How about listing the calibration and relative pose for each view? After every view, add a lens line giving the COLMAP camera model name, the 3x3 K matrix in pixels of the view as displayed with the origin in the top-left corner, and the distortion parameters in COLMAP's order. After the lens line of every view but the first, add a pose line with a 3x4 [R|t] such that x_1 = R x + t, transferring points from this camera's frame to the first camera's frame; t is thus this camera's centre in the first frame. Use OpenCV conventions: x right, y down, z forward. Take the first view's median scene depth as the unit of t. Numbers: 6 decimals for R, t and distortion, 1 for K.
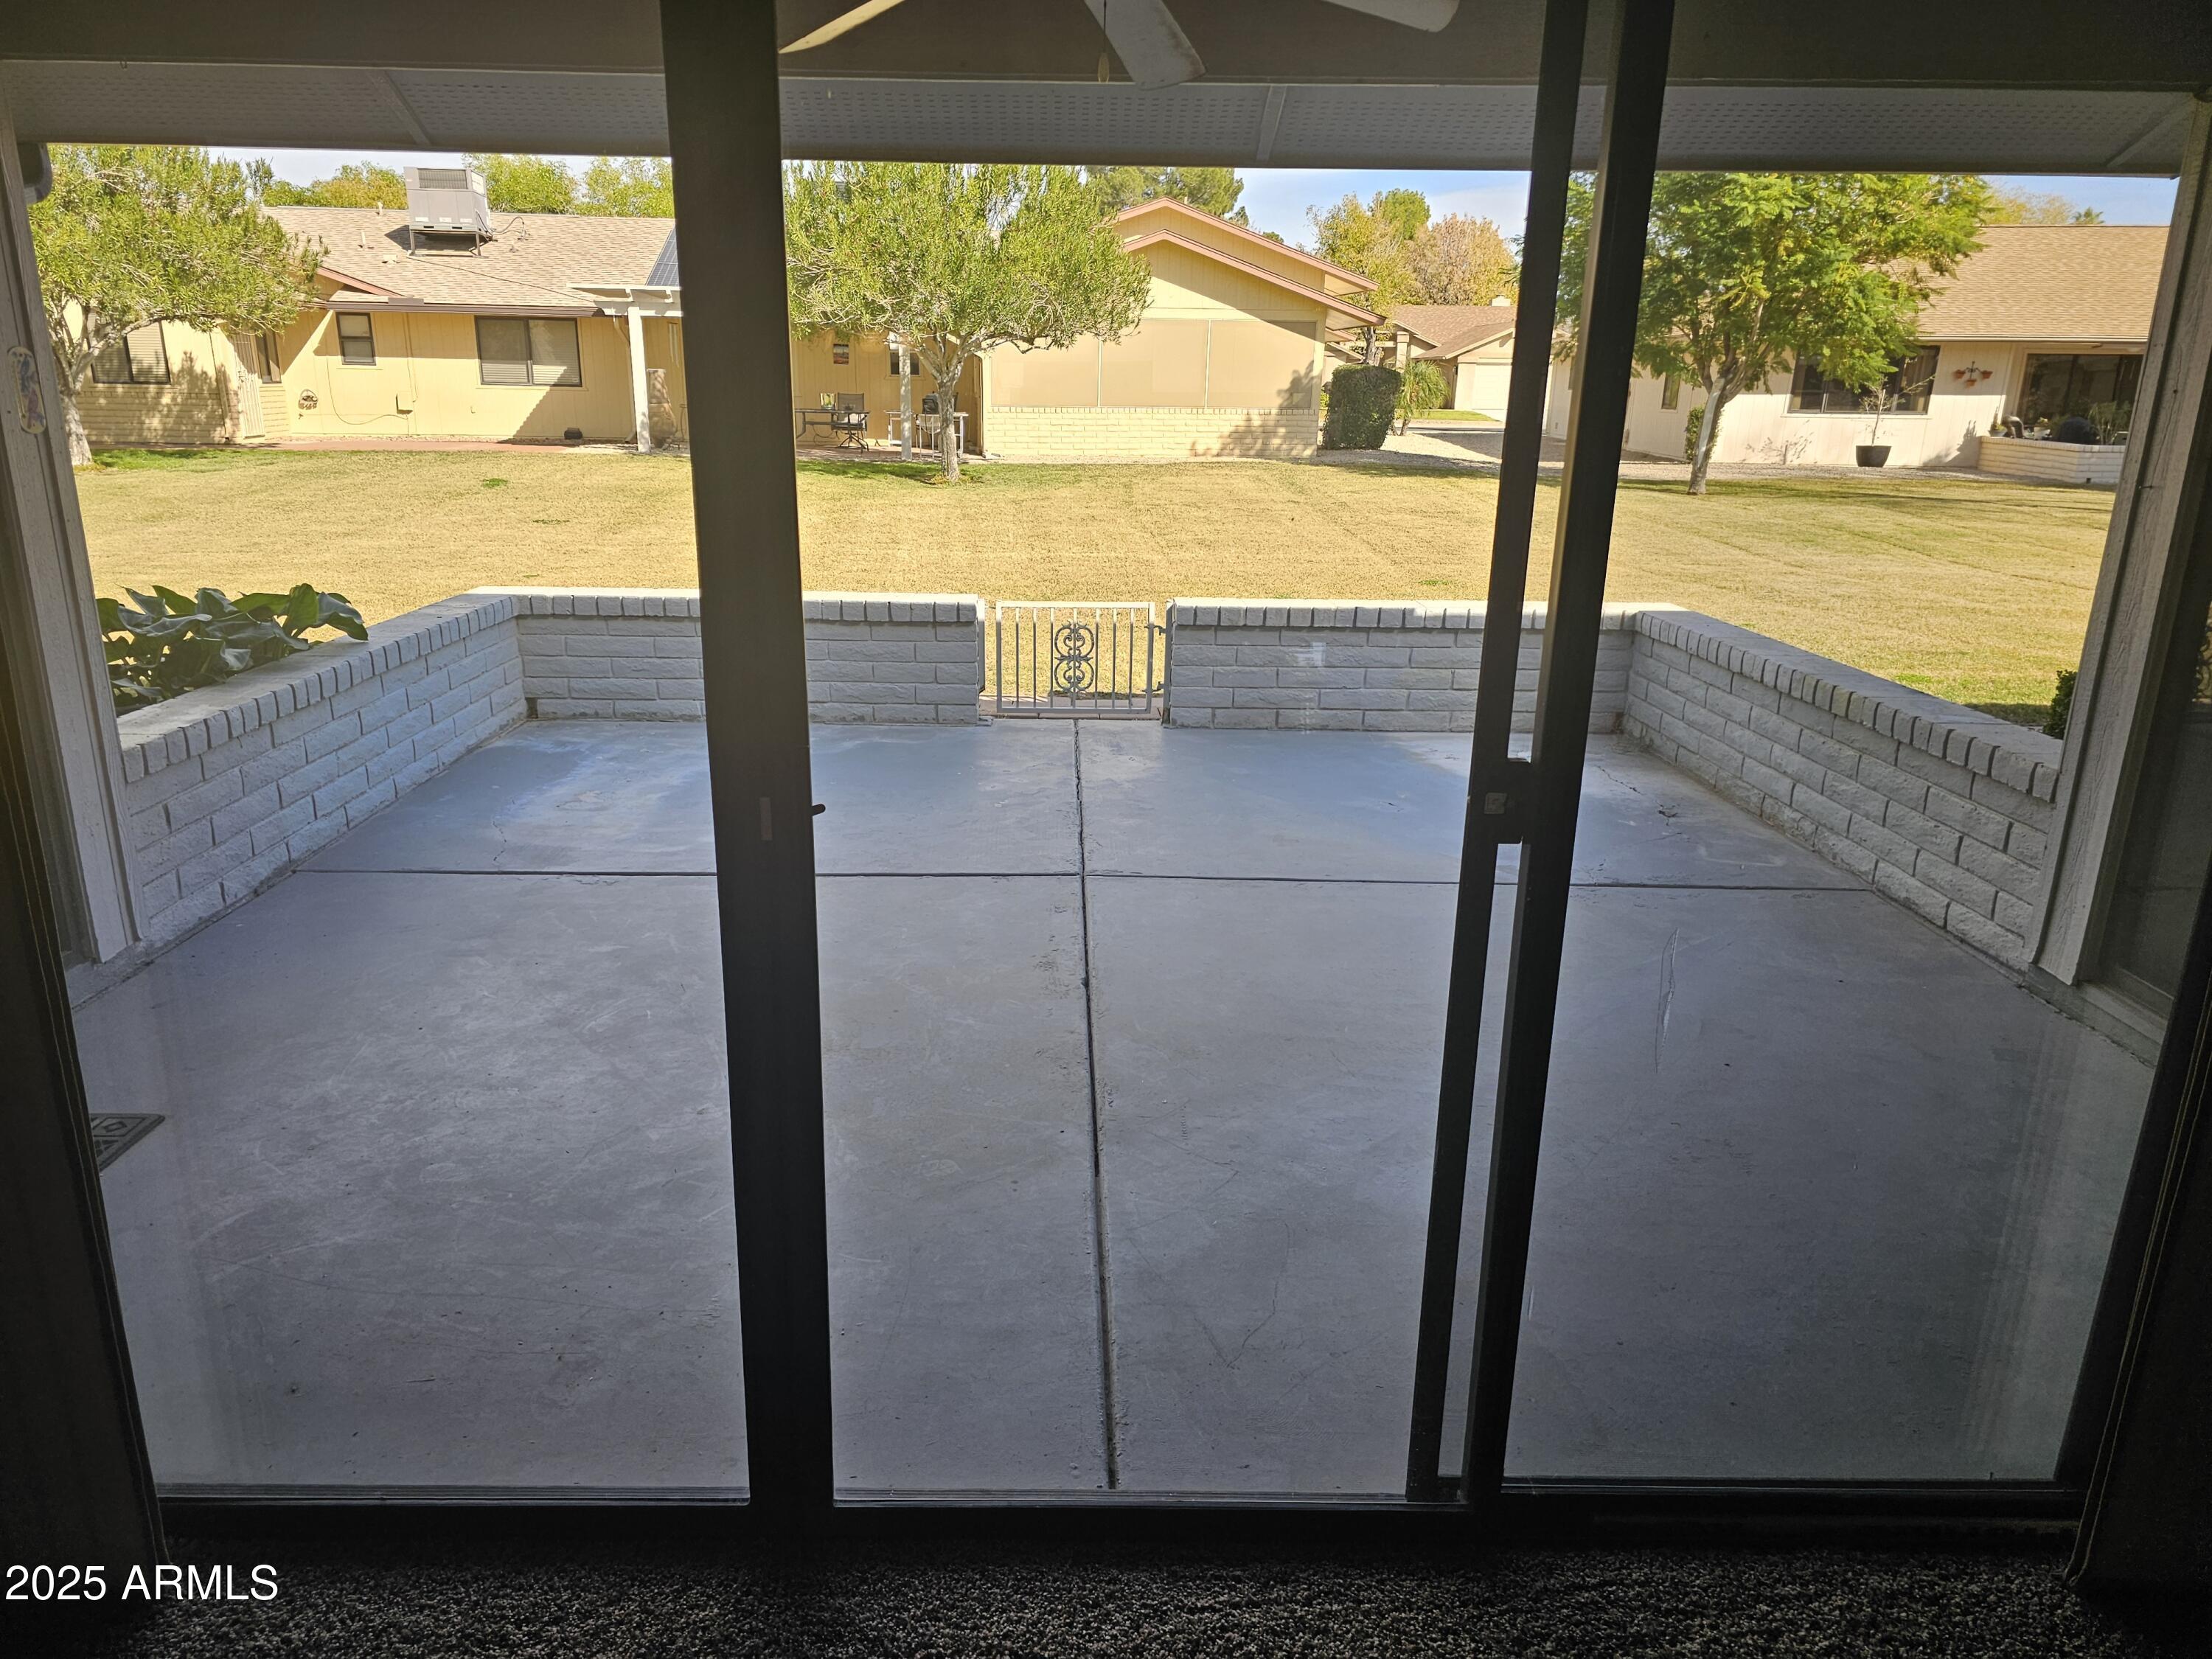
lens RADIAL K [[1498.2, 0, 1057.8], [0, 1498.2, 811.9], [0, 0, 1]] dist [0.064192, -0.049323]
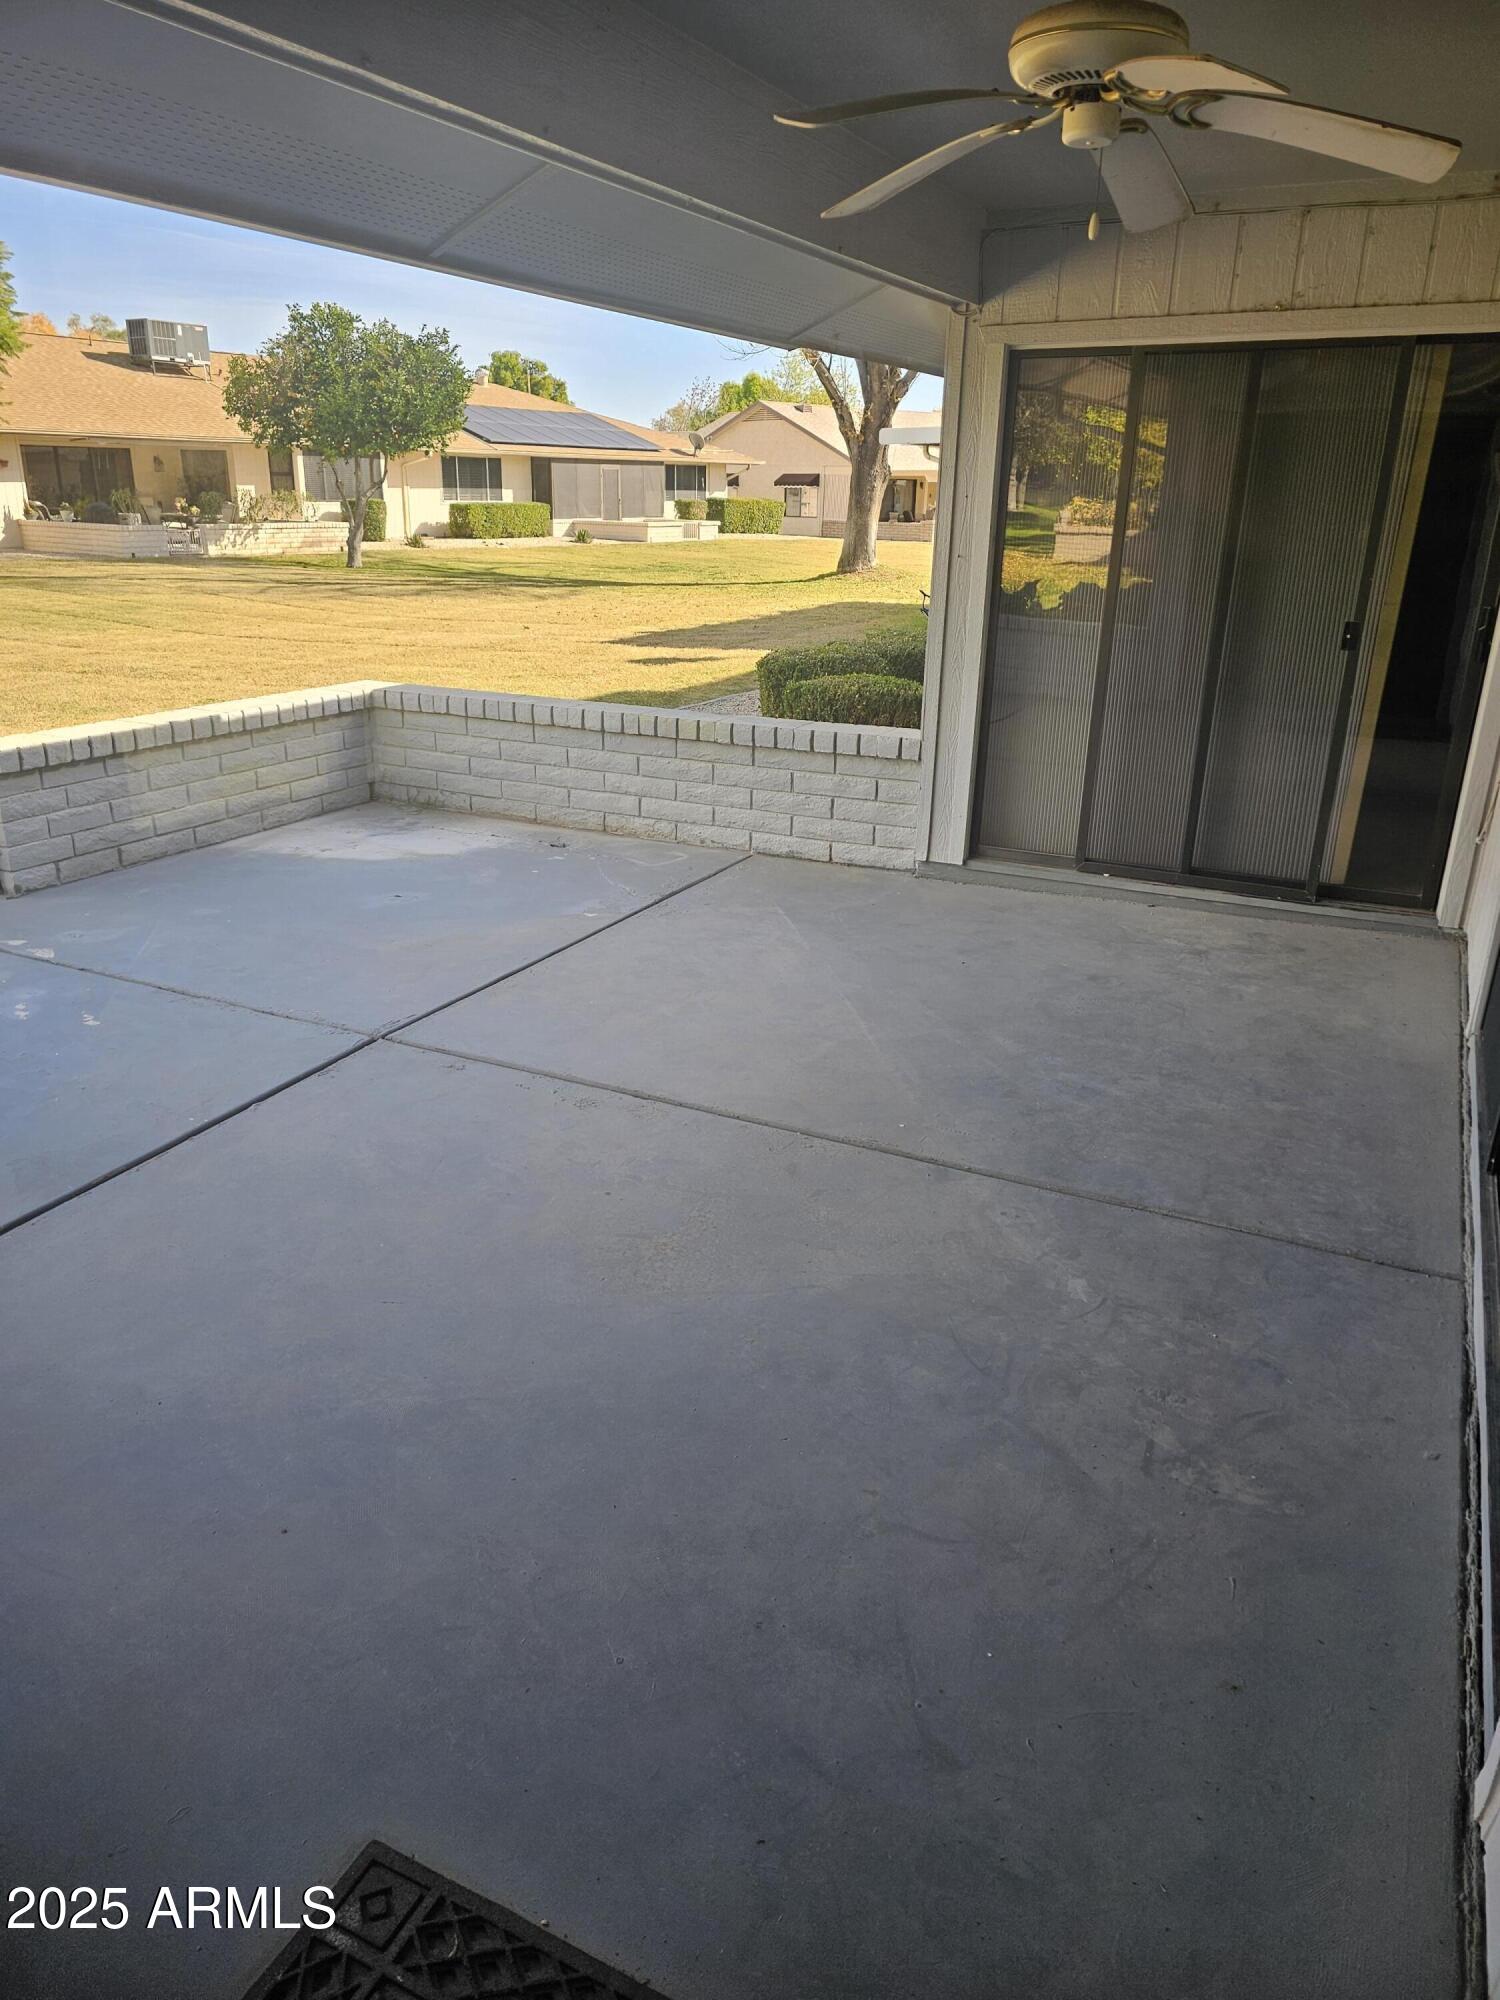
lens RADIAL K [[1354.6, 0, 743.9], [0, 1354.6, 977.4], [0, 0, 1]] dist [0.064192, -0.049323]
pose [[0.436704, -0.308261, 0.845142, -0.469035], [0.238944, 0.945460, 0.221383, -0.100216], [-0.867292, 0.105262, 0.486544, 0.326265]]
